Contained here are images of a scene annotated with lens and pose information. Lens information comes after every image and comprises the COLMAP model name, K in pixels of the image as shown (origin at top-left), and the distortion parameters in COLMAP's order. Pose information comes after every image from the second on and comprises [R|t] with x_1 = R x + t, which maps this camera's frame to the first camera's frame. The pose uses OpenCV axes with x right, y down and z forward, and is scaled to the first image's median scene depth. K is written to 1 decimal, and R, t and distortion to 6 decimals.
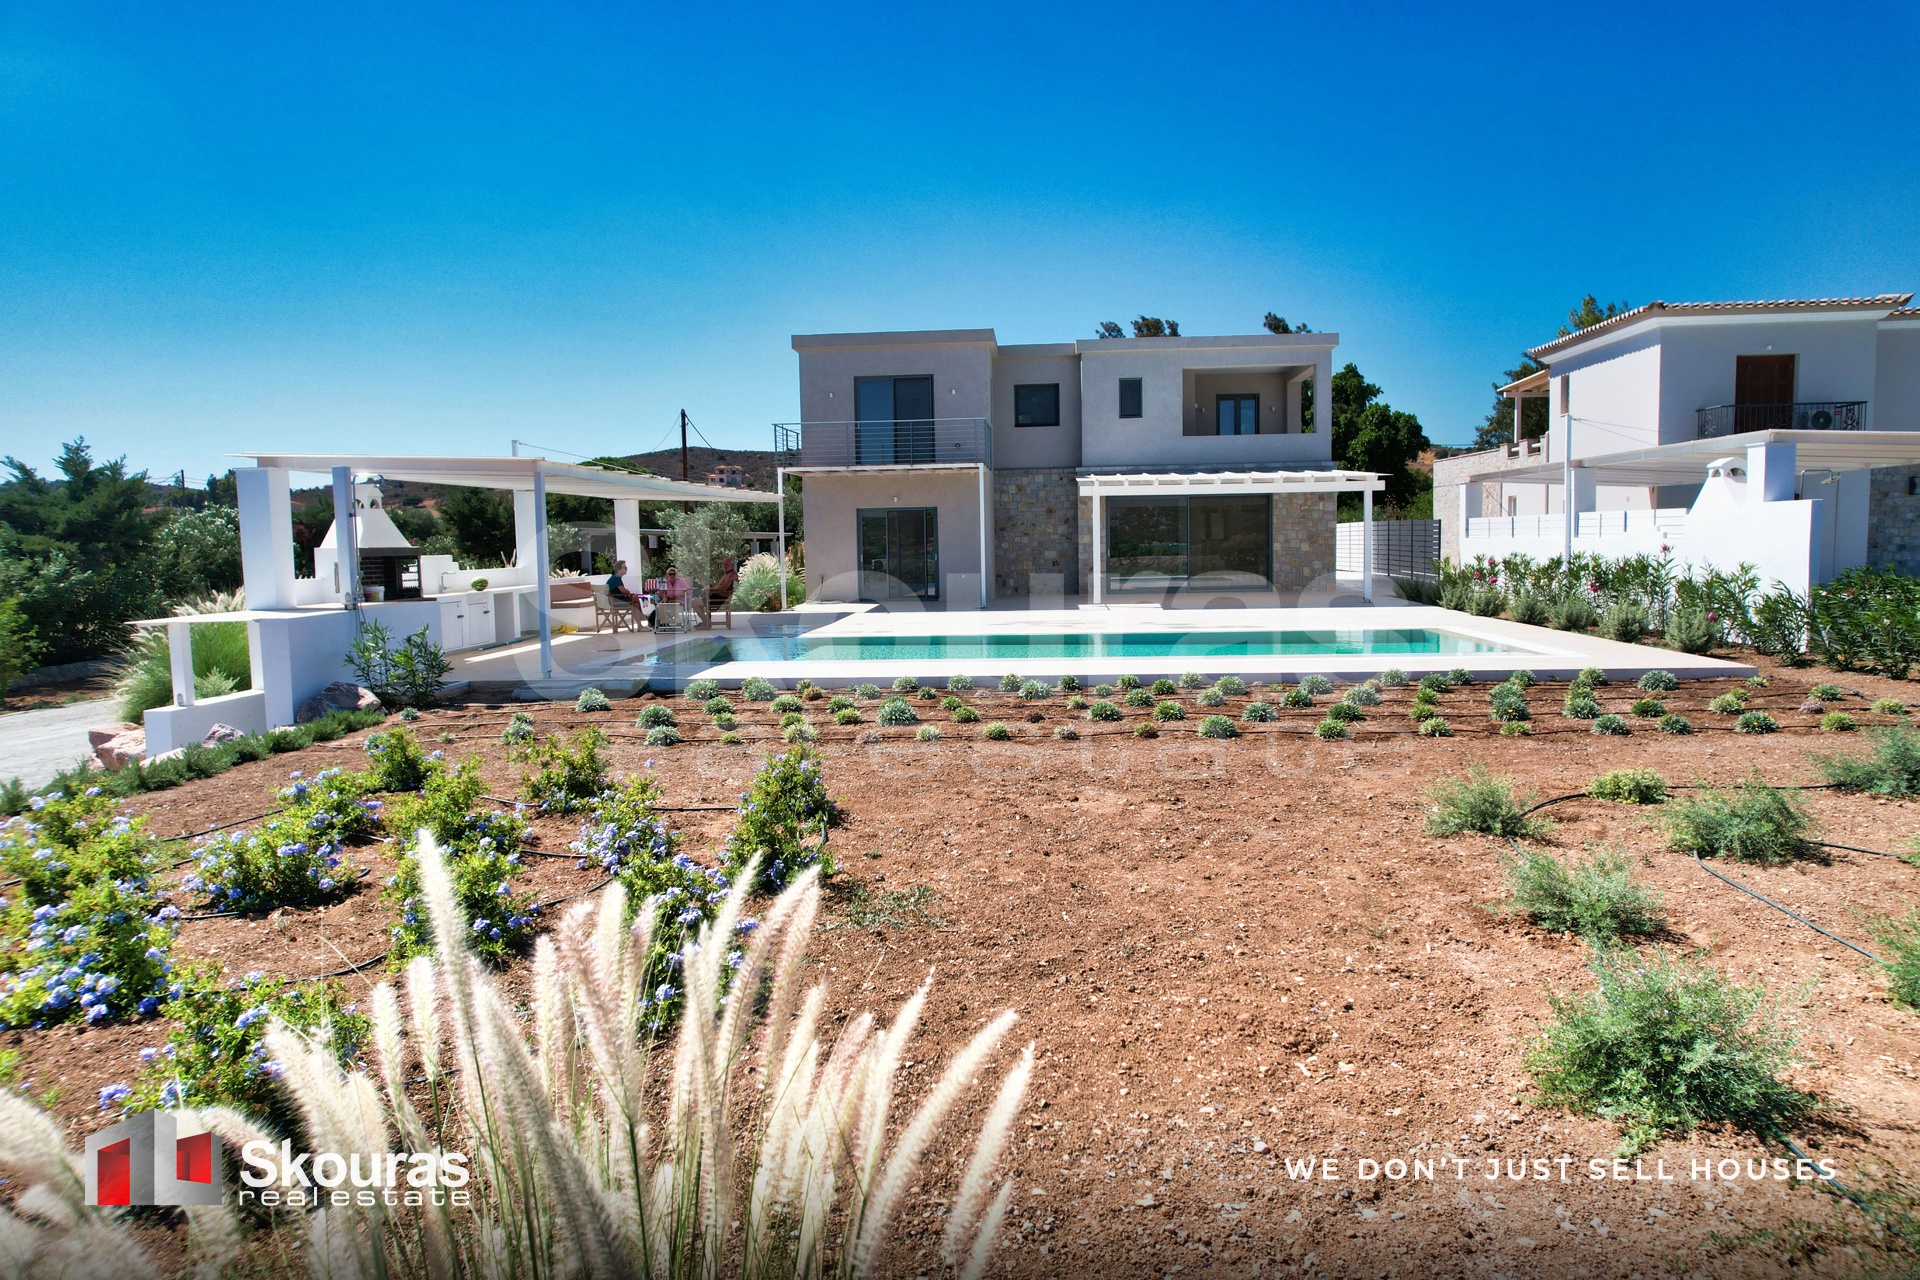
lens RADIAL K [[1224.4, 0, 969.1], [0, 1224.4, 648.0], [0, 0, 1]] dist [-0.072287, 0.063436]
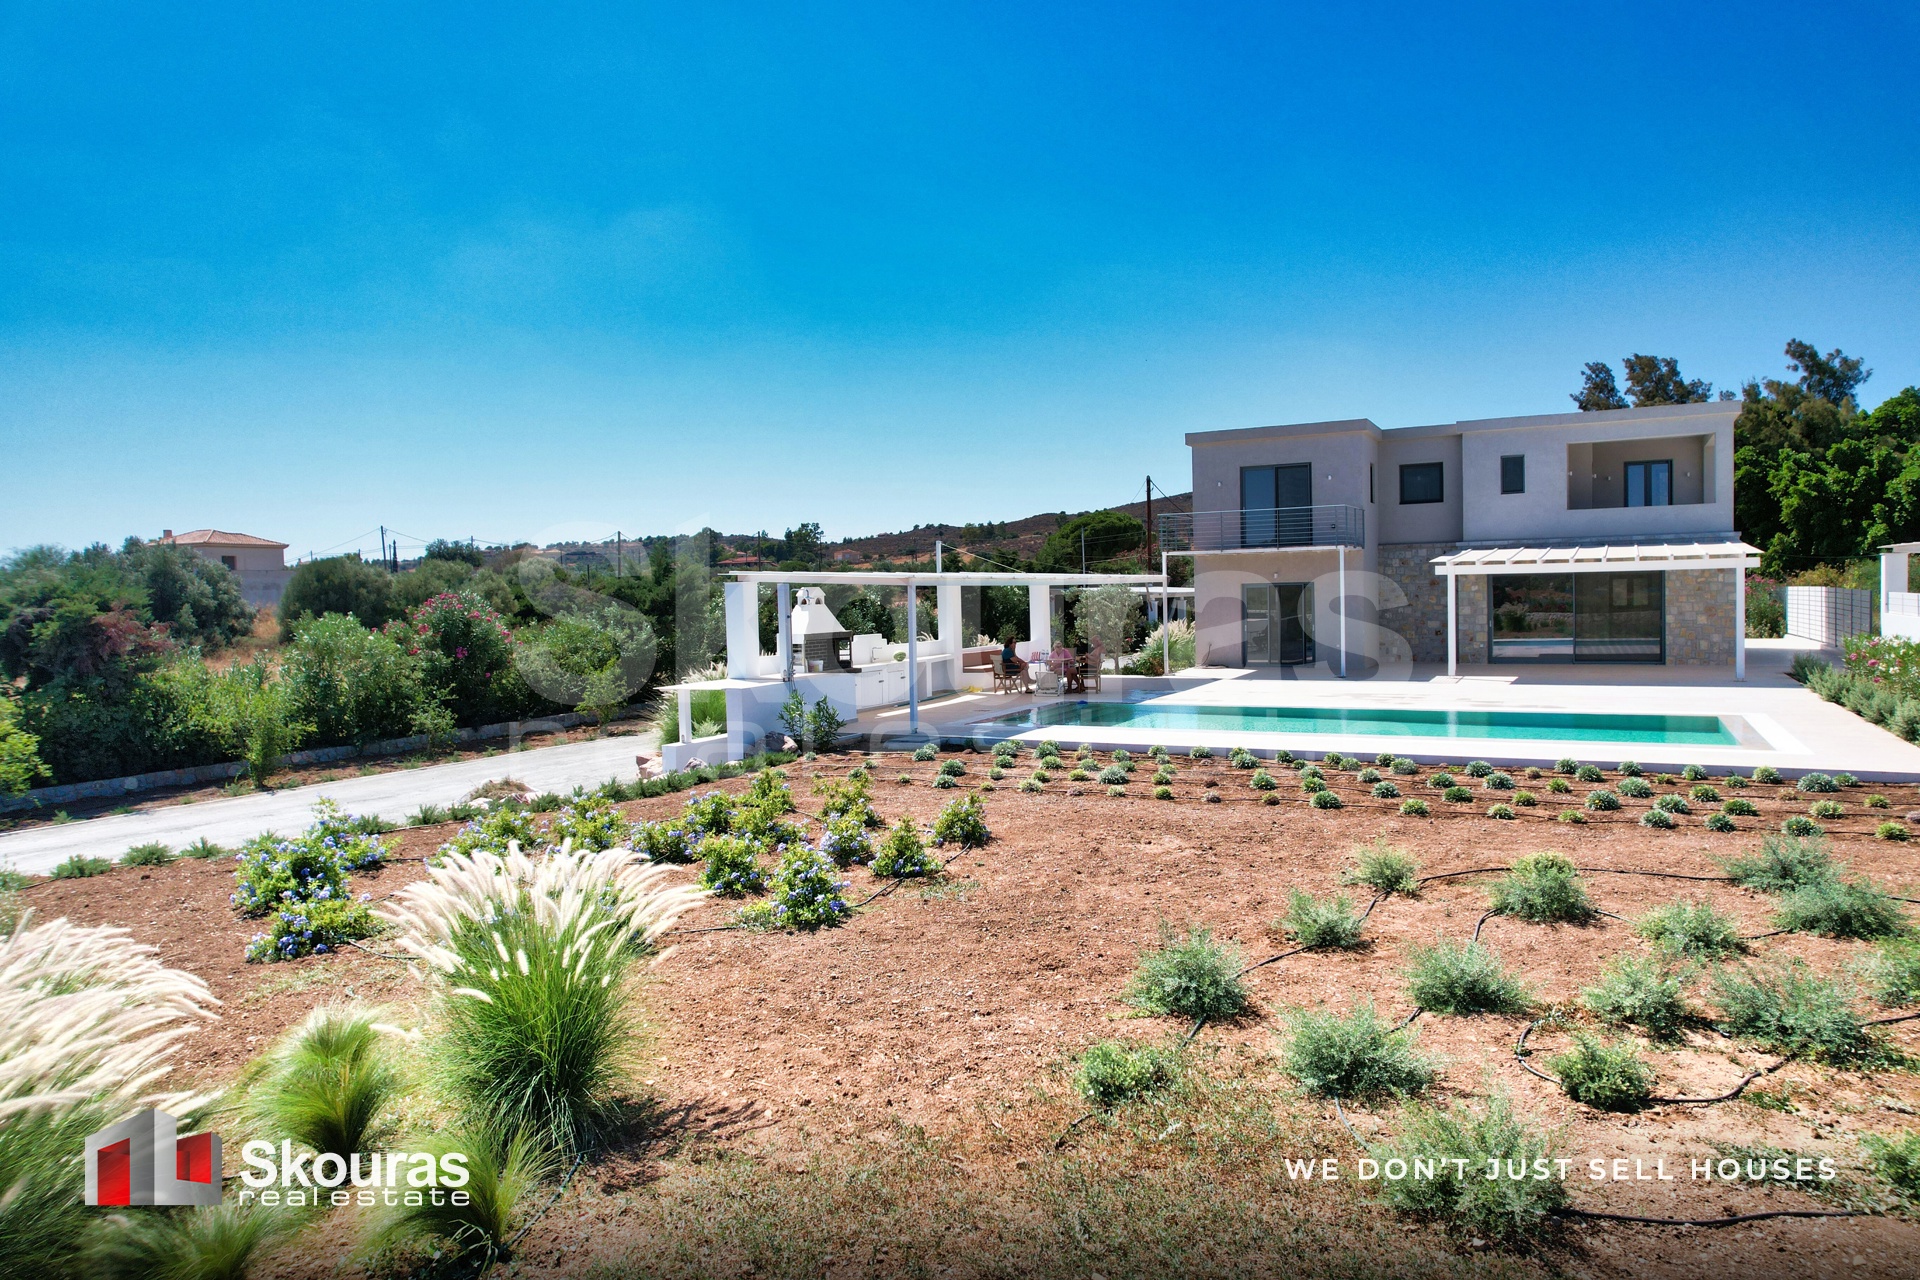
lens RADIAL K [[1224.4, 0, 967.9], [0, 1224.4, 649.1], [0, 0, 1]] dist [-0.072287, 0.063436]
pose [[0.914627, 0.015517, -0.404001, 0.143019], [-0.028469, 0.999255, -0.026071, -0.019612], [0.403295, 0.035347, 0.914387, -0.132791]]
